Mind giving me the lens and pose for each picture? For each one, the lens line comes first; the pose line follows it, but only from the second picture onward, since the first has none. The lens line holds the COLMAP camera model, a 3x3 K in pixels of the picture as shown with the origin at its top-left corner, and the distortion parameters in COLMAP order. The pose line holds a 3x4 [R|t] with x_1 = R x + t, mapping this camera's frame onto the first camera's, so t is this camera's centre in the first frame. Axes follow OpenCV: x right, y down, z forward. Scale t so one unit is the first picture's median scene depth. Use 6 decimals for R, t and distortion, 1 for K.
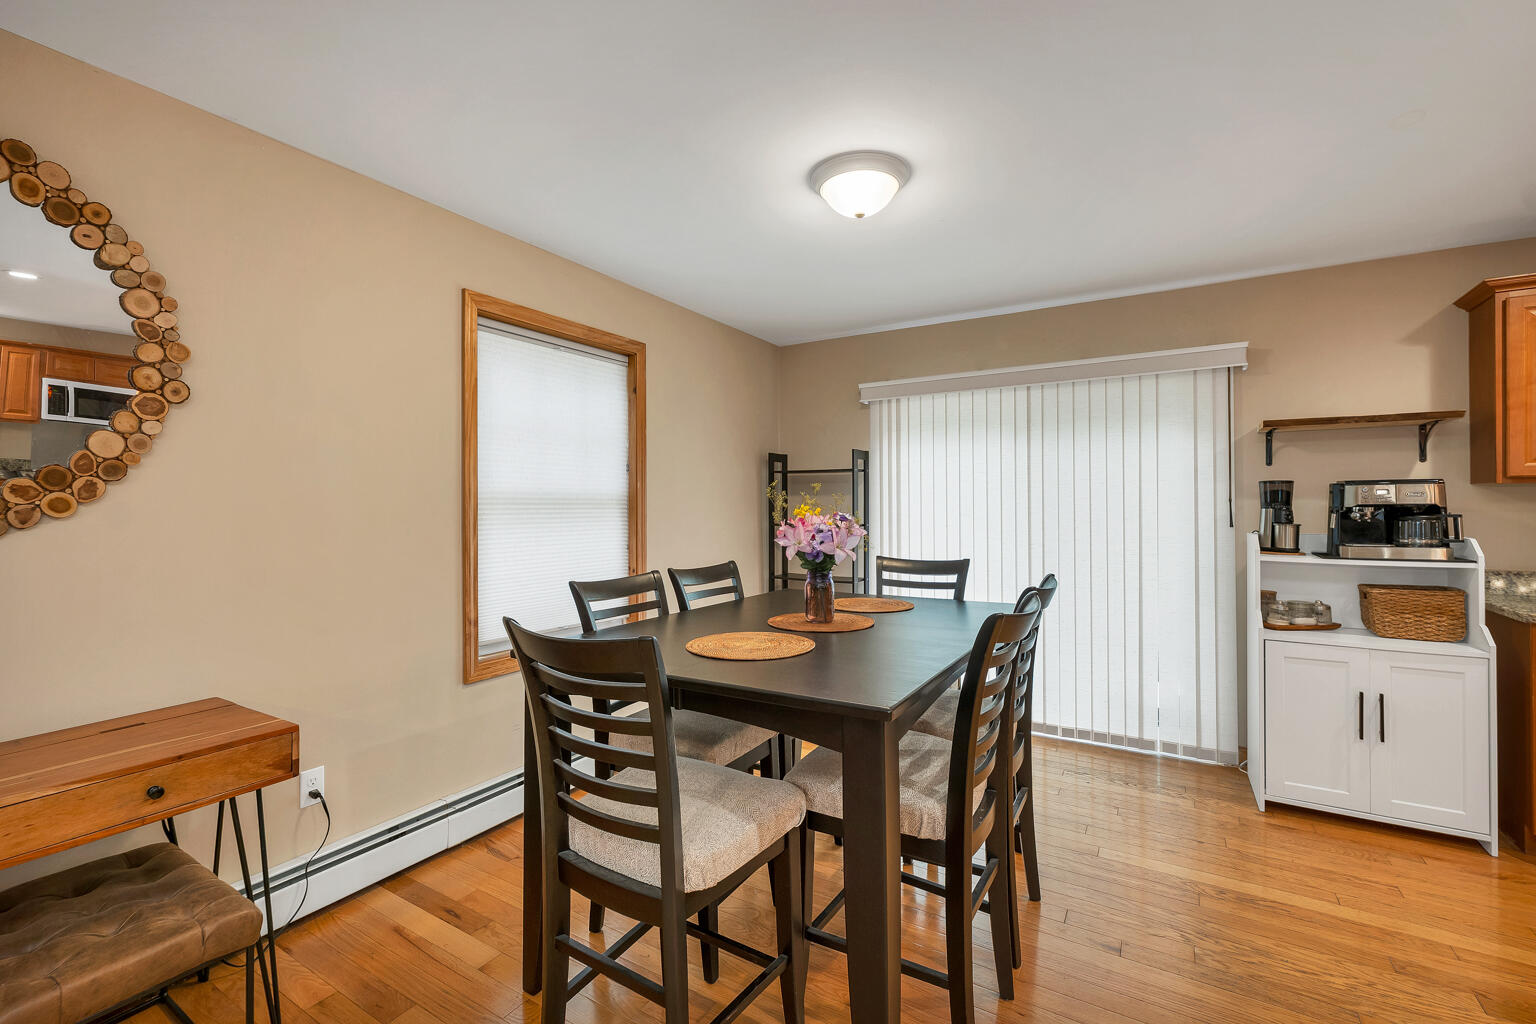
lens RADIAL K [[653.0, 0, 758.9], [0, 653.0, 507.7], [0, 0, 1]] dist [0.003654, 0.000221]
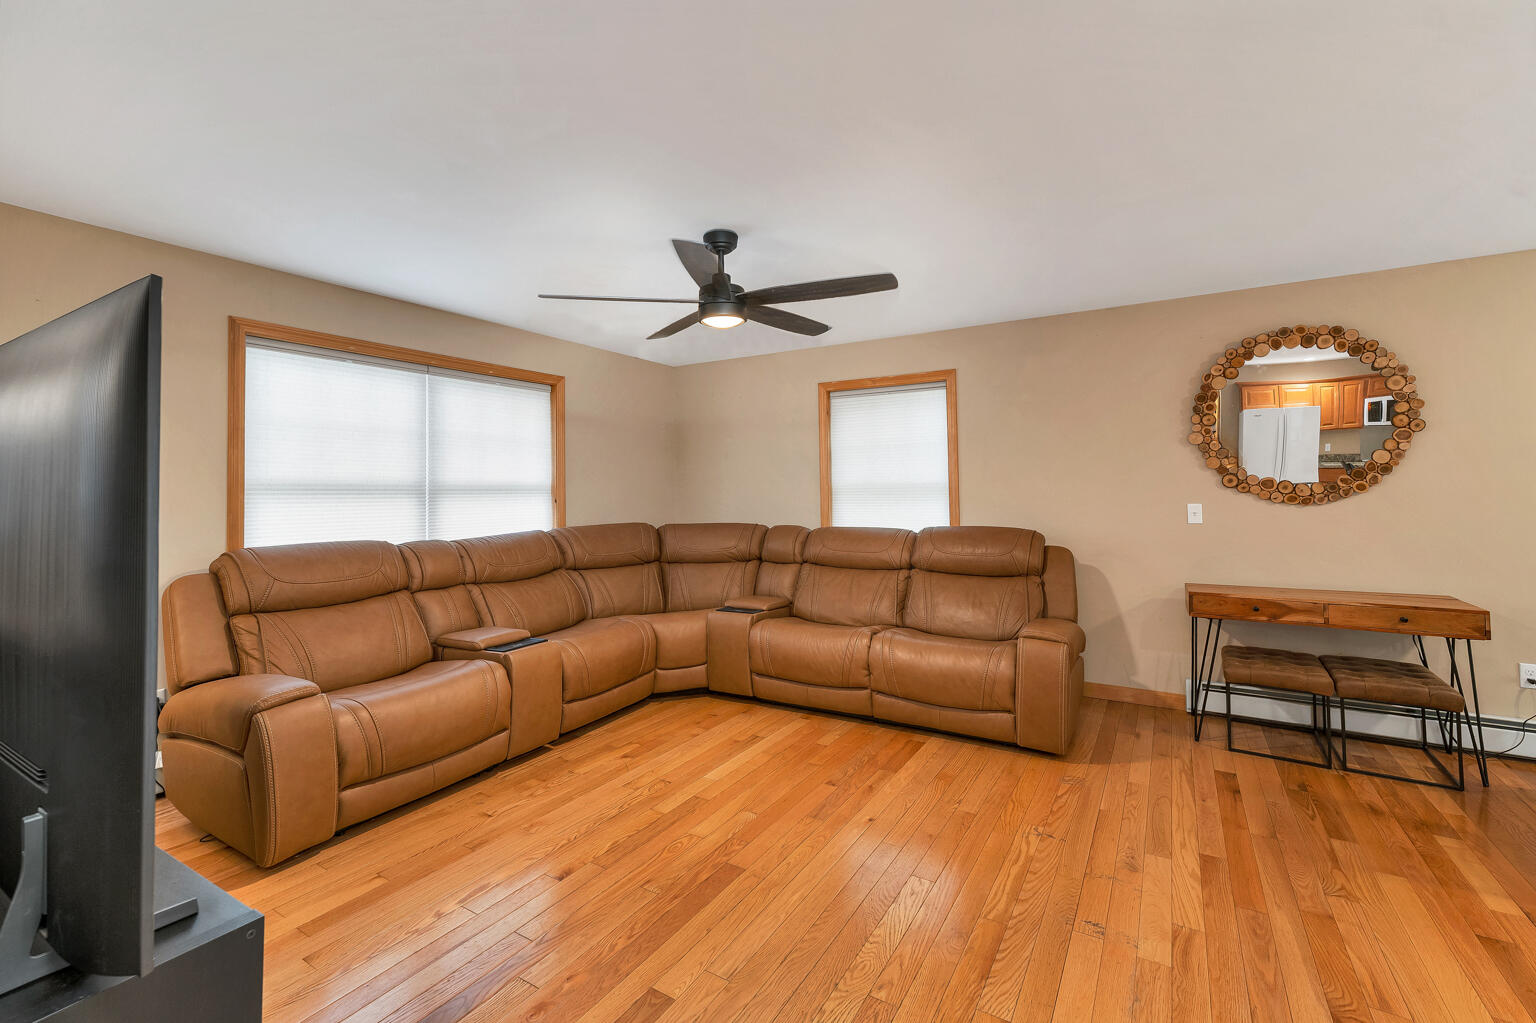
lens RADIAL K [[623.2, 0, 766.0], [0, 623.2, 466.5], [0, 0, 1]] dist [0.000241, 0.000050]
pose [[-0.037964, -0.037545, -0.998574, 0.981738], [0.010292, 0.999226, -0.037961, -0.012593], [0.999226, -0.011718, -0.037549, -0.813155]]
